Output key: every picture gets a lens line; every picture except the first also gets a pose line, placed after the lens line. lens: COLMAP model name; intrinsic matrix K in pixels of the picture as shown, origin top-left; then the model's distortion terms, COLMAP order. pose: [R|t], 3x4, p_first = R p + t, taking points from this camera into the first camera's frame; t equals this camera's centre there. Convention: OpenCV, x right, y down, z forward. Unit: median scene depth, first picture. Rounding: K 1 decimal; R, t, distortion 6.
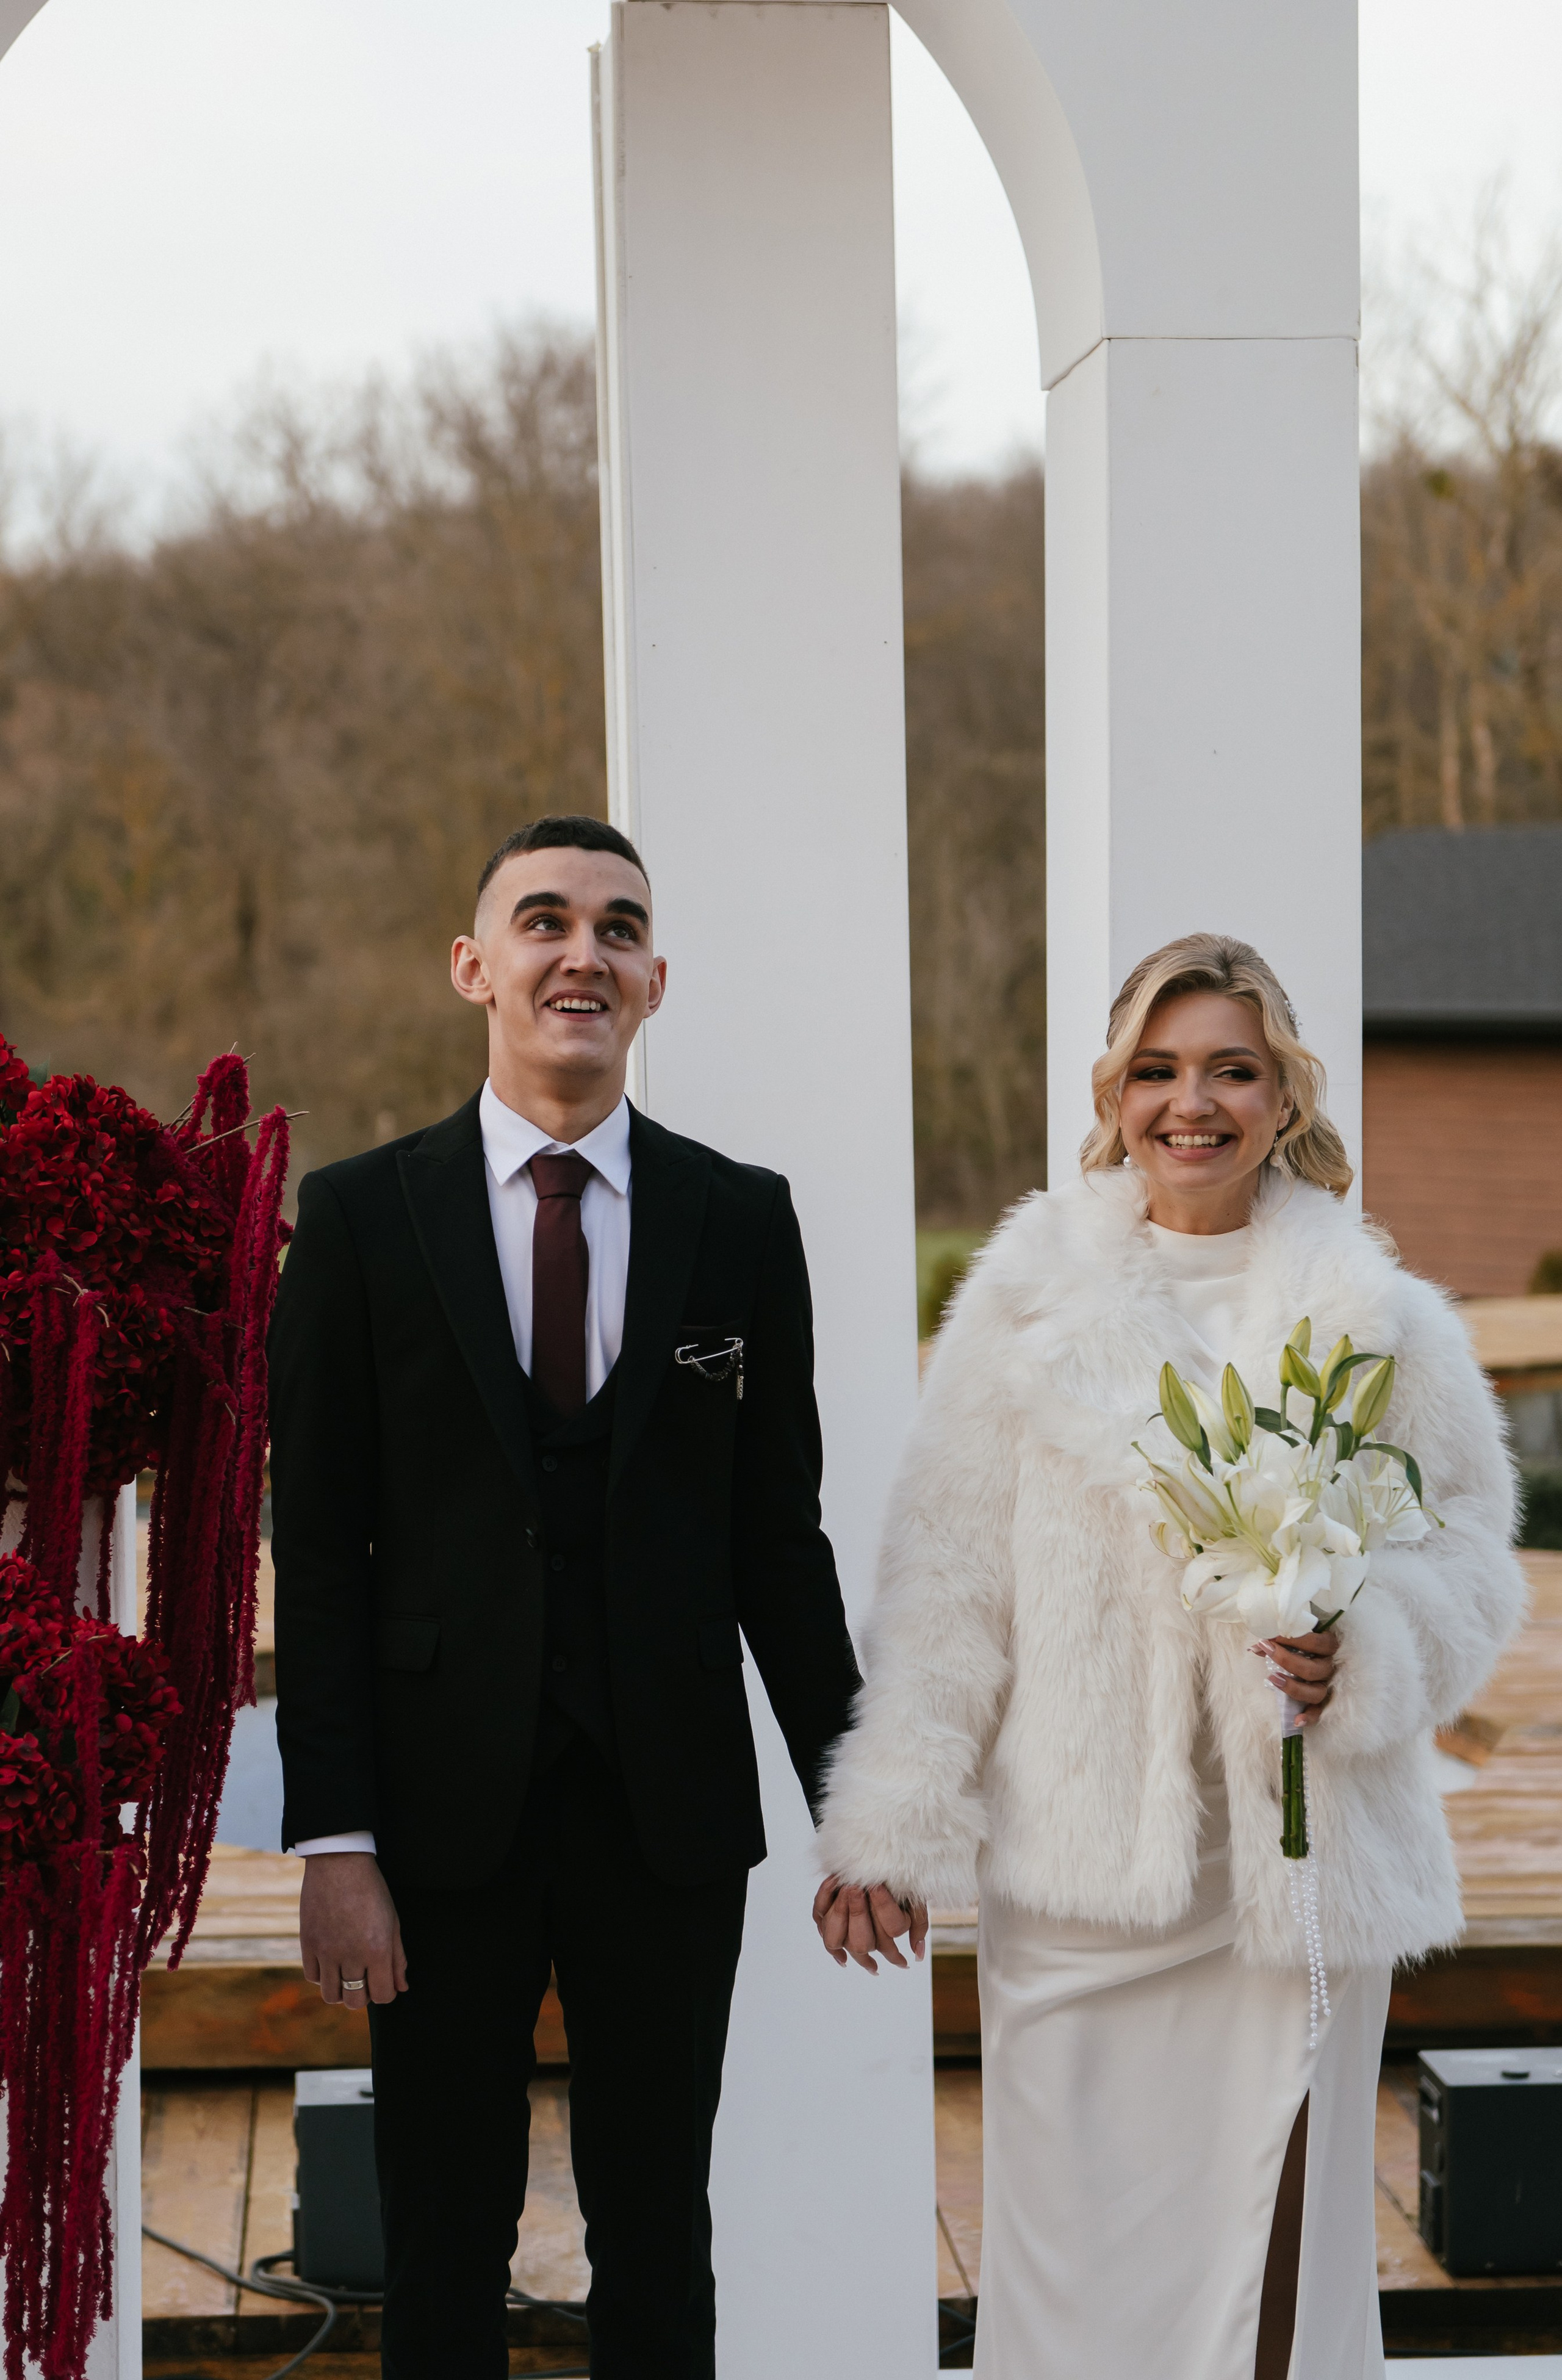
lens RADIAL K [[5451.9, 0, 781.0], [0, 5451.9, 1190.0], [0, 0, 1]] dist [-0.041503, 0.256133]
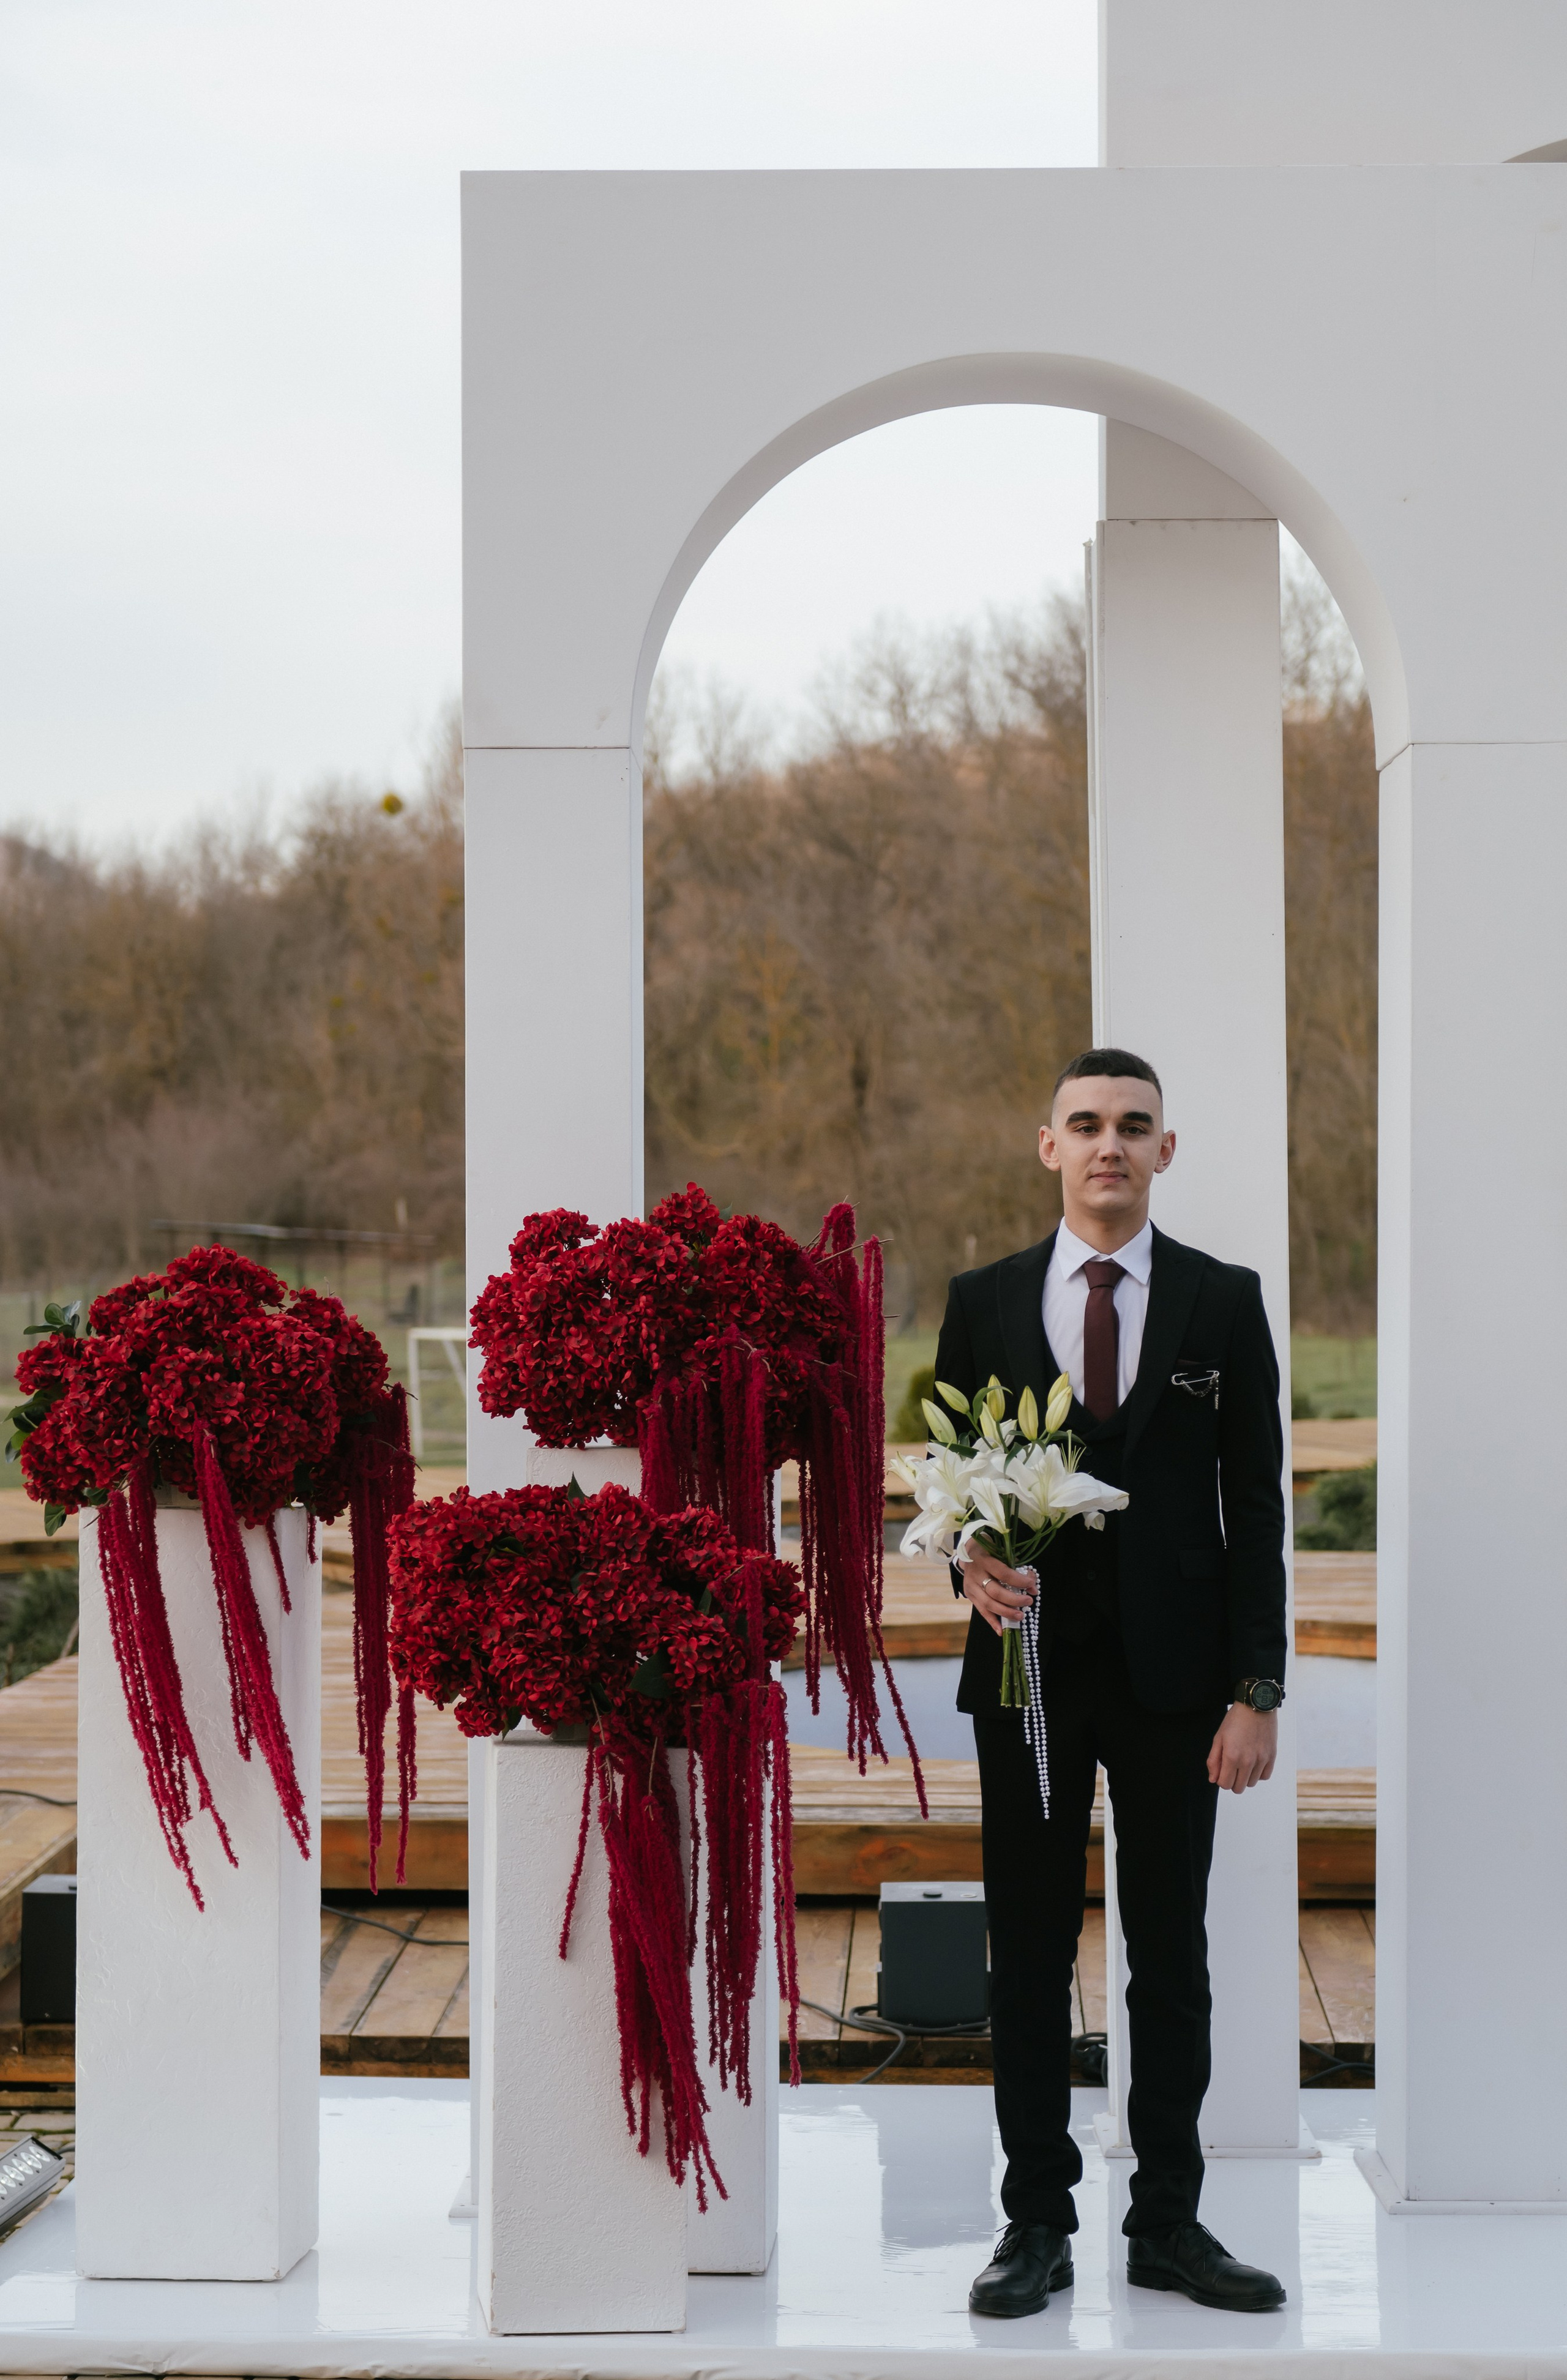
lens RADIAL K [[4532.9, 0, 783.5], [0, 4532.9, 1190.0], [0, 0, 1]] dist [-0.005231, 0.402258]
pose [[0.993440, 0.007610, -0.114105, 0.021610], [-0.010364, 0.999669, -0.023565, 0.001853], [0.113887, 0.024593, 0.993189, -0.211150]]
